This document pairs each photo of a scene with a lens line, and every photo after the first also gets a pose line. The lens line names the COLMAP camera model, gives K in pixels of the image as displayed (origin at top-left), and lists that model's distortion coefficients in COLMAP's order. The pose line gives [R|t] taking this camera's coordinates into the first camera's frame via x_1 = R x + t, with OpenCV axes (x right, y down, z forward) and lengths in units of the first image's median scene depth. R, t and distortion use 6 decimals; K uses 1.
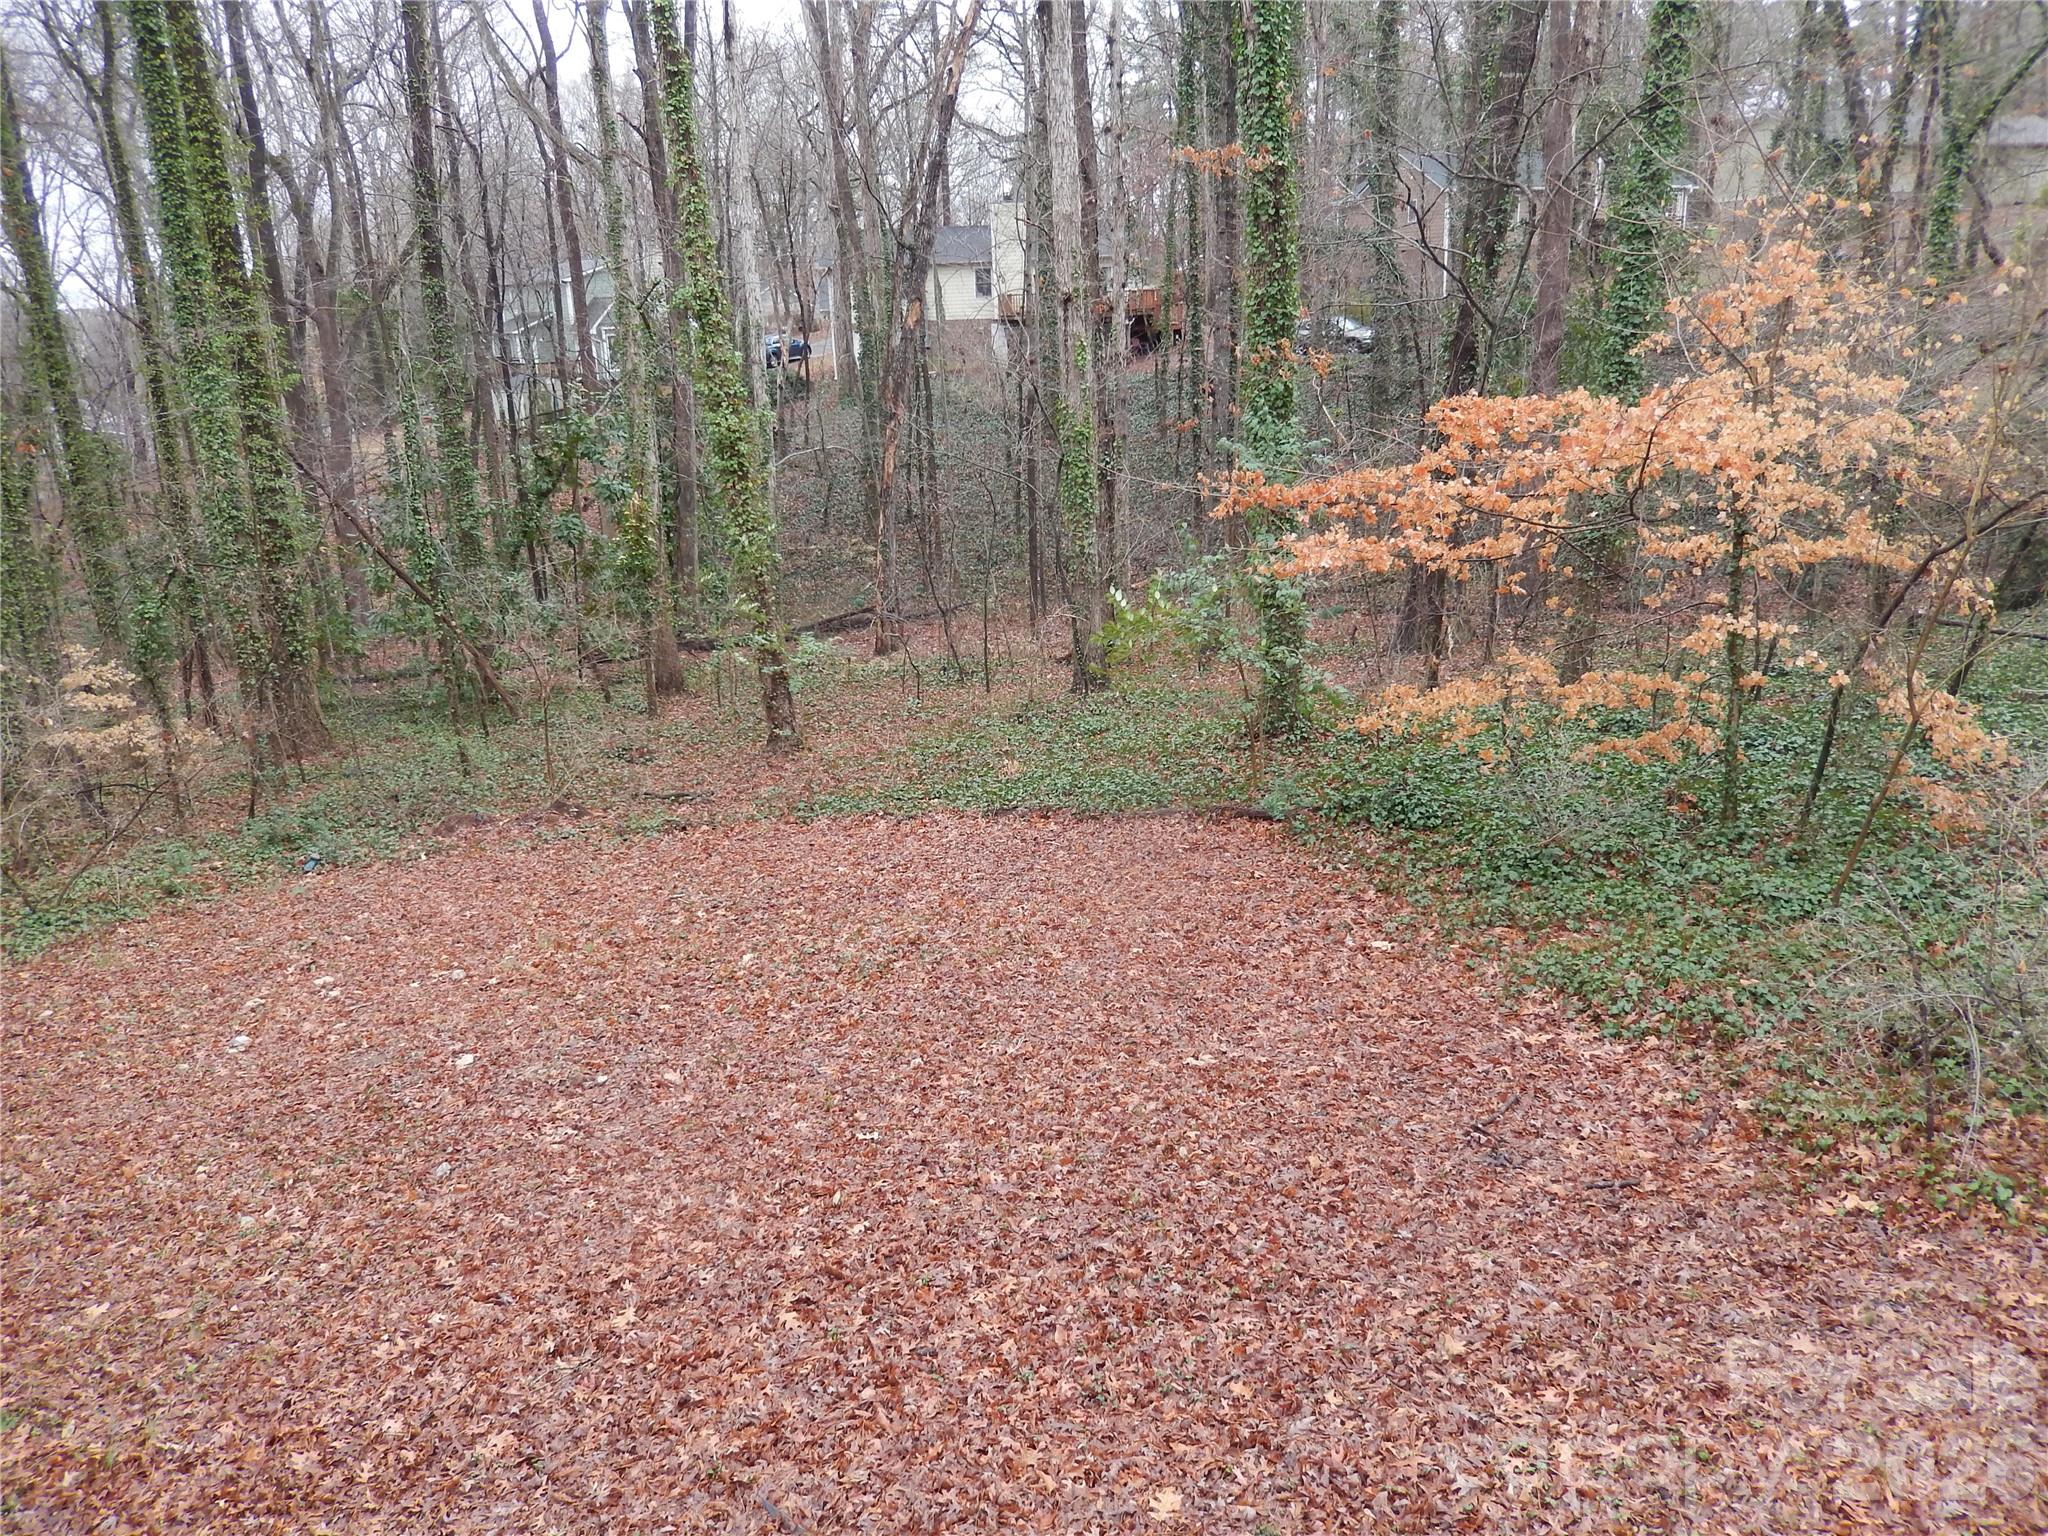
lens RADIAL K [[1539.0, 0, 1031.4], [0, 1539.0, 764.0], [0, 0, 1]] dist [-0.005151, 0.013050]
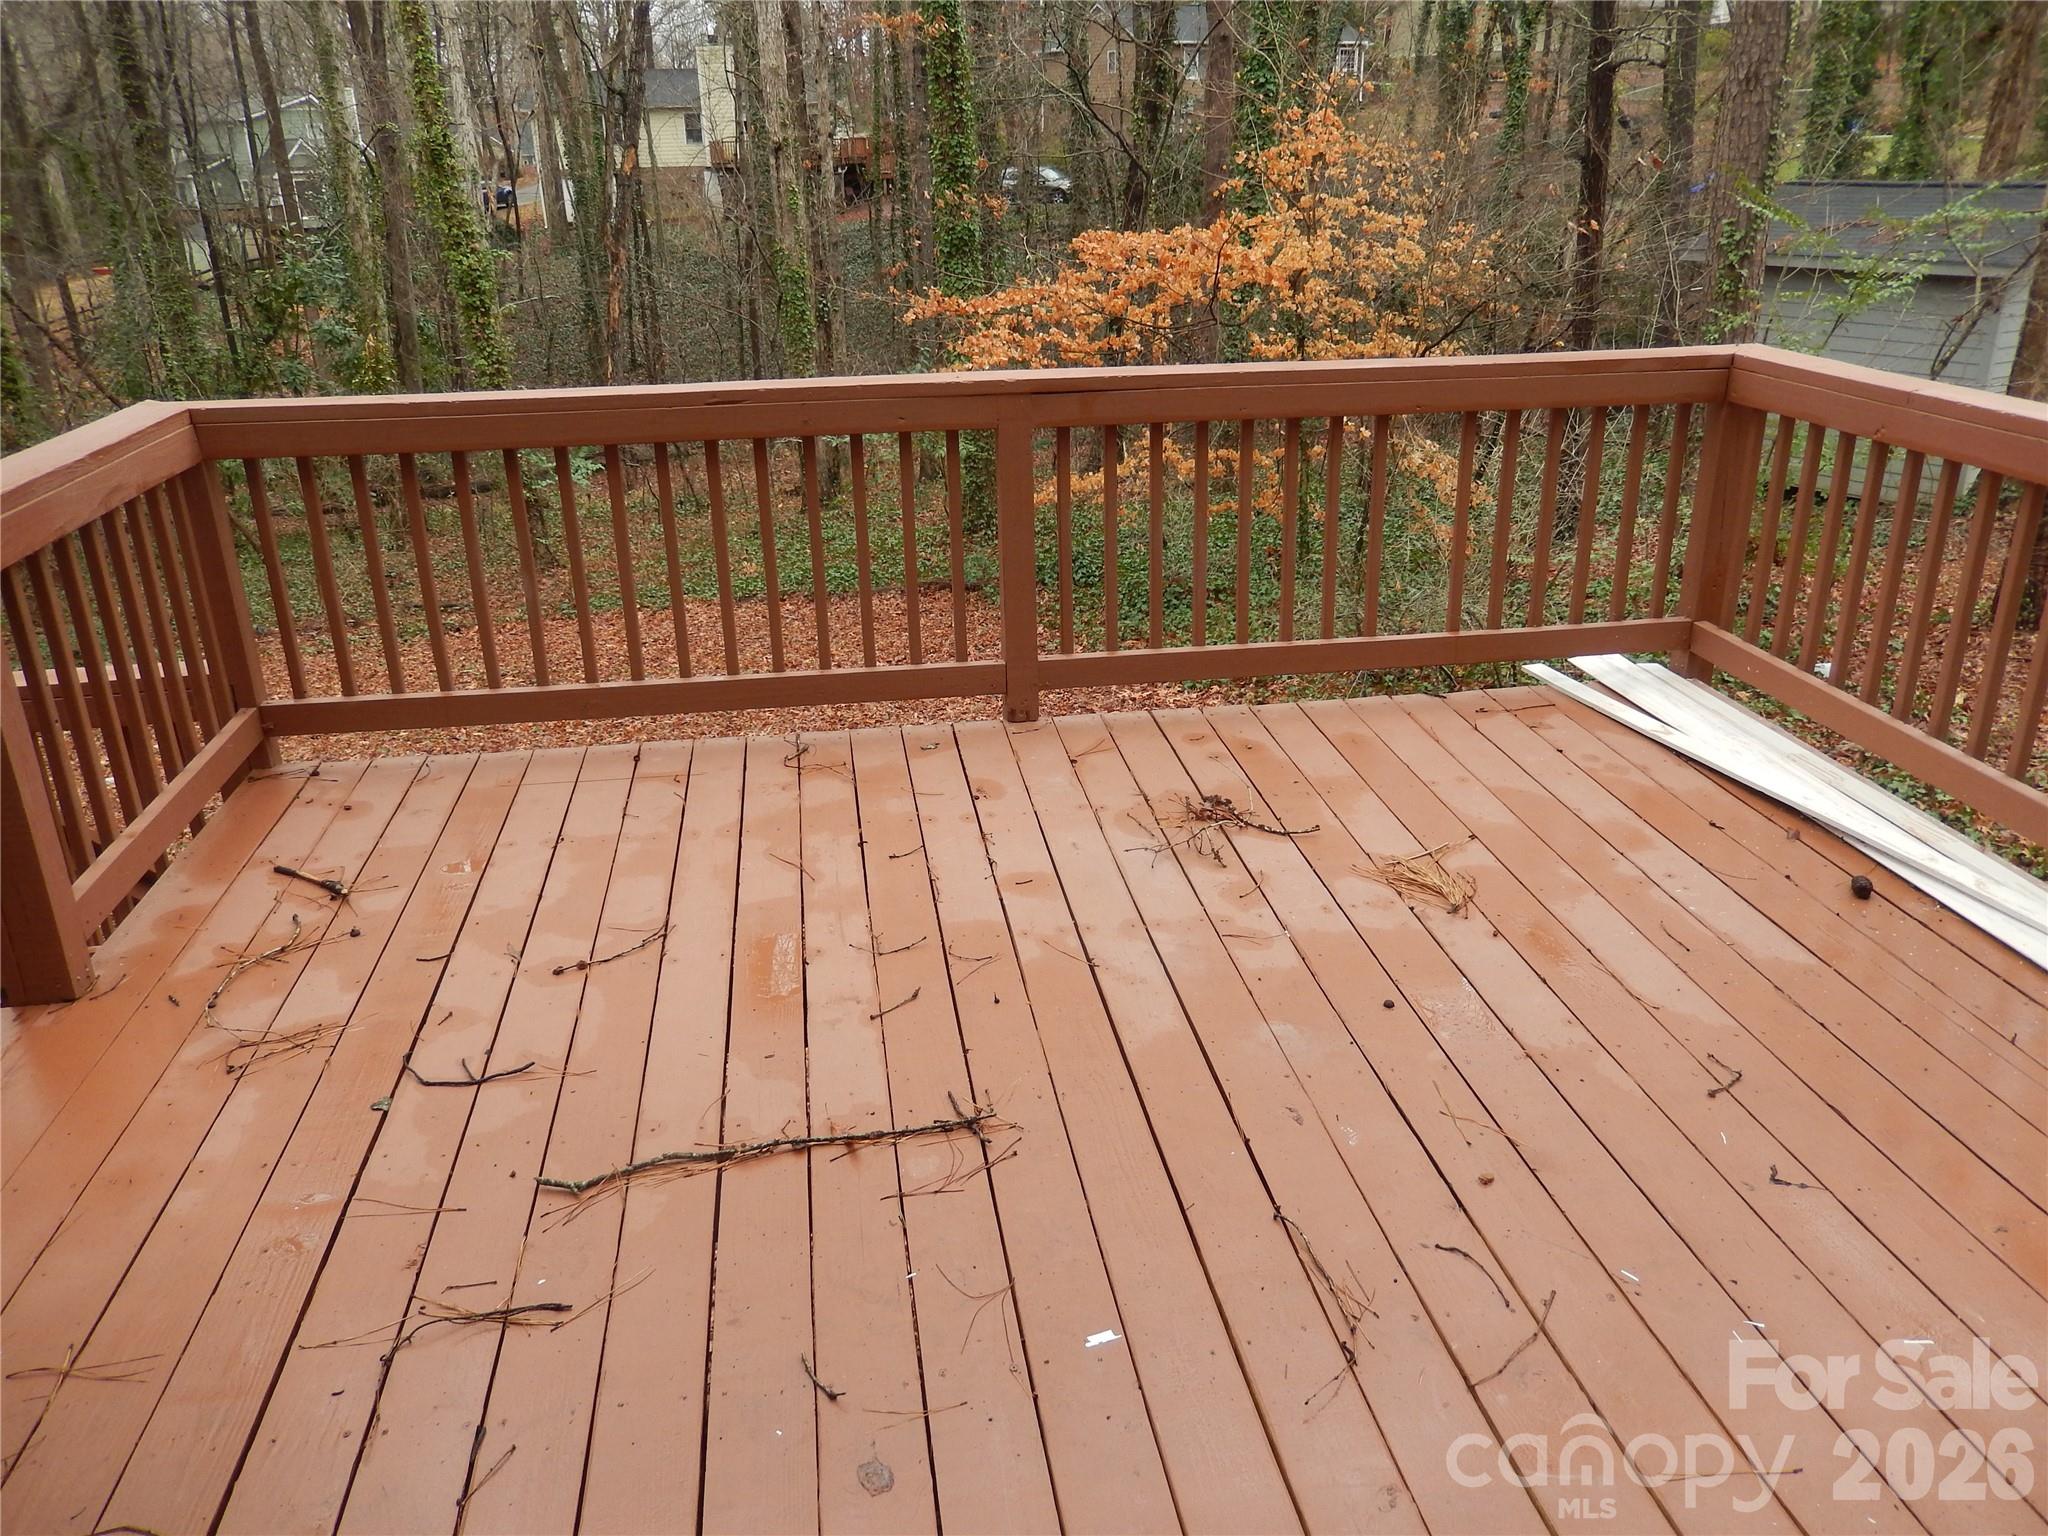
lens RADIAL K [[1539.0, 0, 1017.3], [0, 1539.0, 770.6], [0, 0, 1]] dist [-0.005151, 0.013050]
pose [[0.986489, -0.052387, 0.155229, -0.001226], [0.037958, 0.994801, 0.094497, 0.029296], [-0.159372, -0.087328, 0.983348, -0.099250]]
